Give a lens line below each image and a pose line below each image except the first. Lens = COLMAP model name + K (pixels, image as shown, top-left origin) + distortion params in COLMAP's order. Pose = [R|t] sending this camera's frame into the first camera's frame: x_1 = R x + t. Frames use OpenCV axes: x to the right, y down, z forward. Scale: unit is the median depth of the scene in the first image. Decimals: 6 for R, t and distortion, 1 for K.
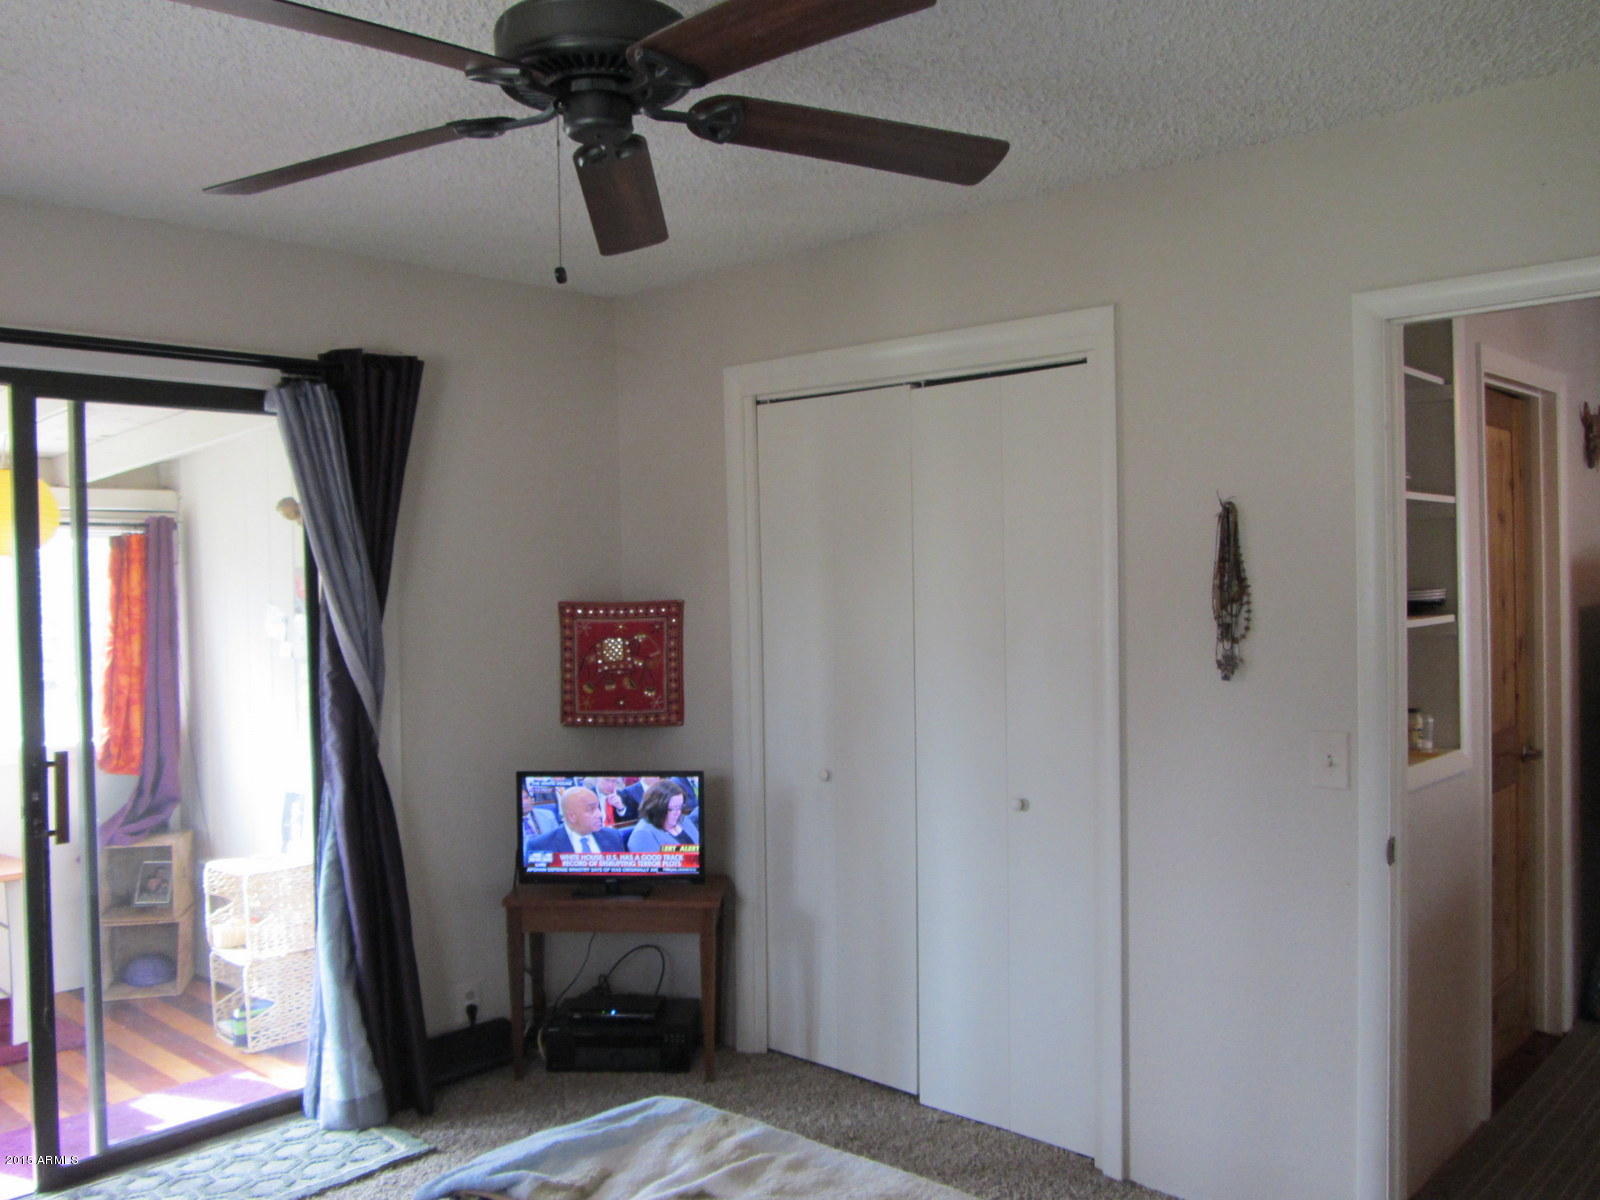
lens RADIAL K [[1326.7, 0, 790.4], [0, 1326.7, 605.5], [0, 0, 1]] dist [-0.039676, 0.016647]
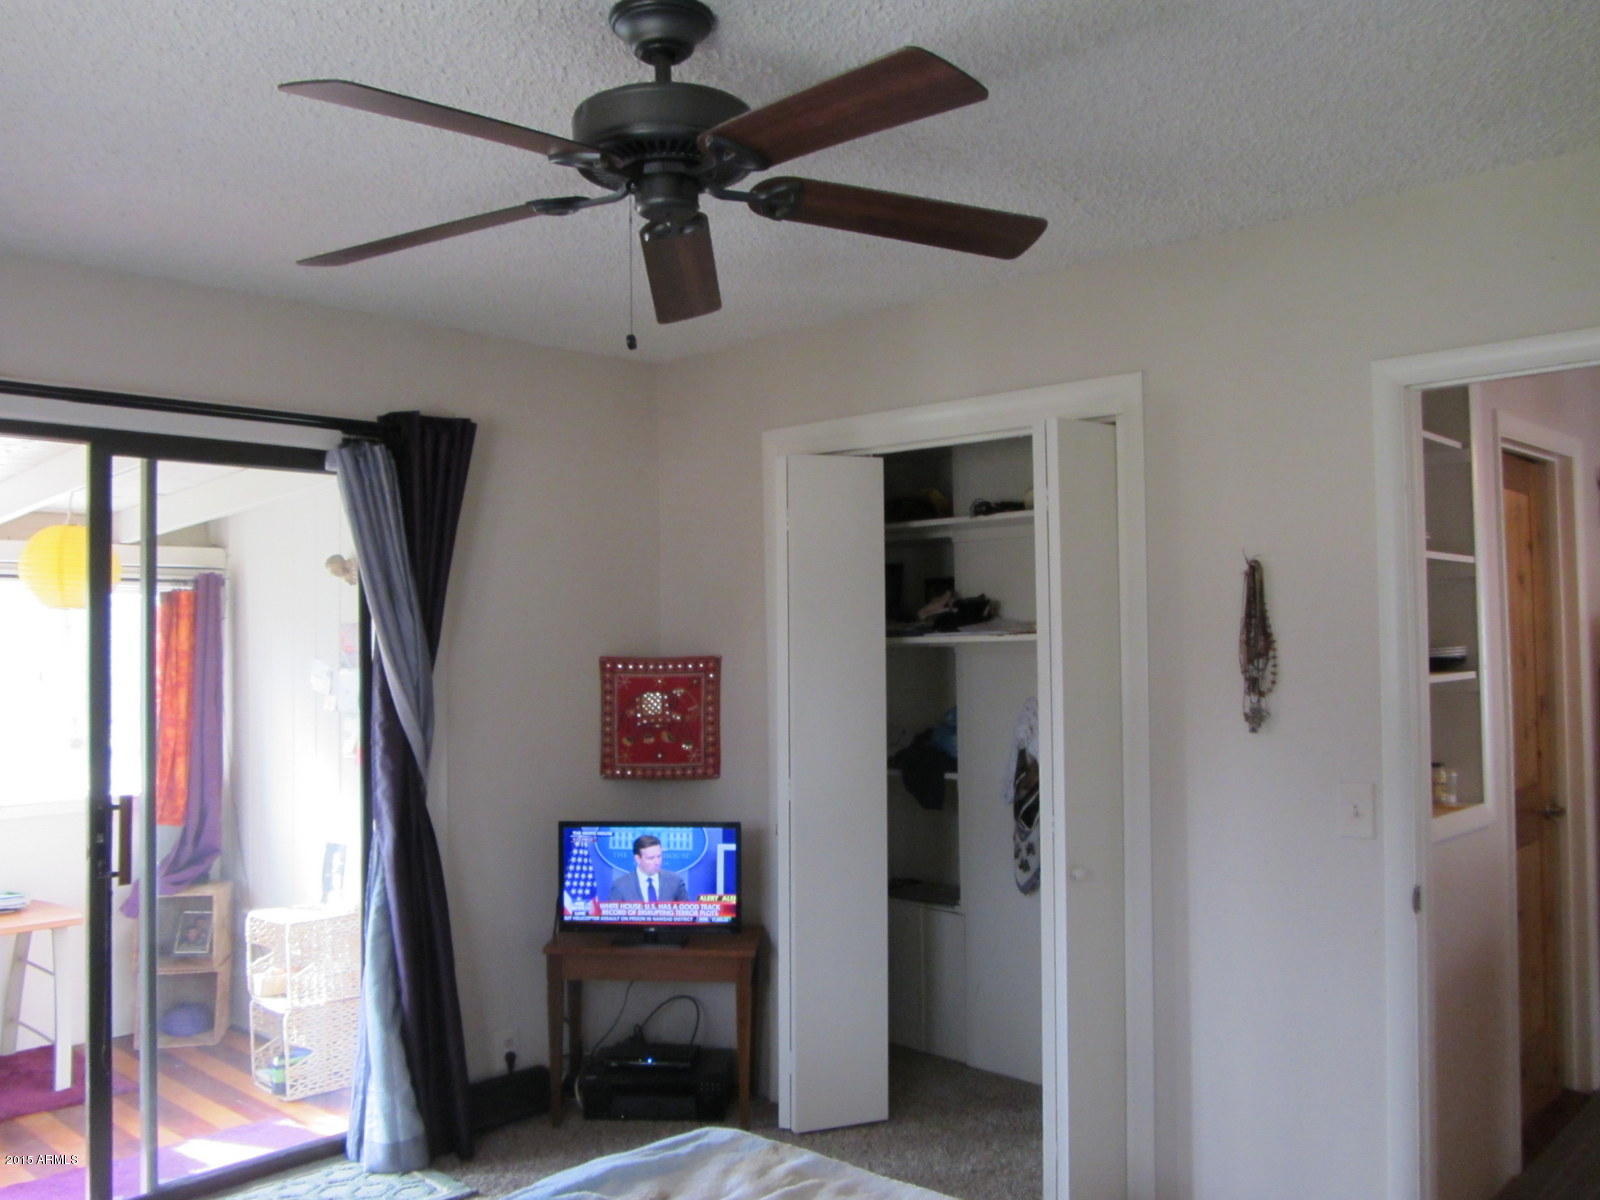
lens RADIAL K [[1326.7, 0, 792.5], [0, 1326.7, 608.5], [0, 0, 1]] dist [-0.039676, 0.016647]
pose [[0.999905, 0.004761, -0.012959, -0.014511], [-0.005359, 0.998902, -0.046549, 0.008218], [0.012723, 0.046615, 0.998832, -0.032358]]
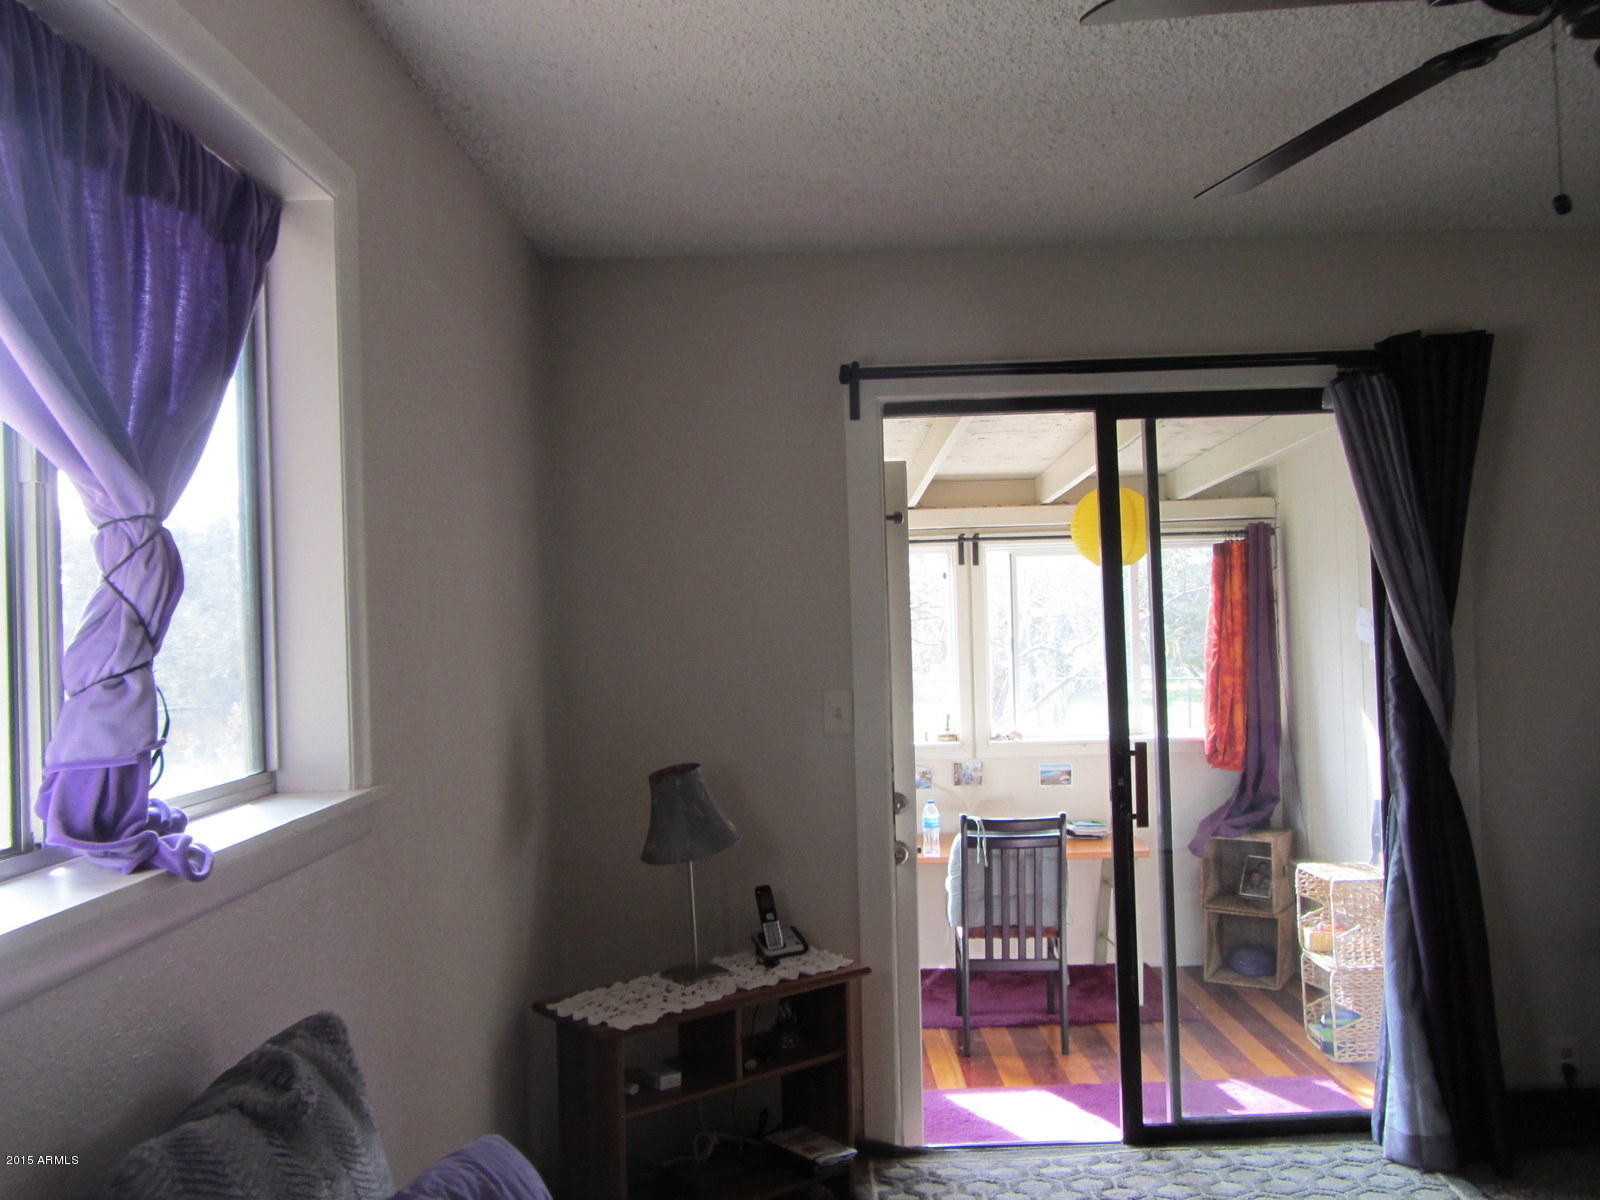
lens RADIAL K [[1326.7, 0, 805.5], [0, 1326.7, 600.9], [0, 0, 1]] dist [-0.039676, 0.016647]
pose [[0.683193, -0.010372, -0.730164, 0.052661], [0.004613, 0.999940, -0.009888, 0.003290], [0.730223, 0.003387, 0.683200, 0.046435]]
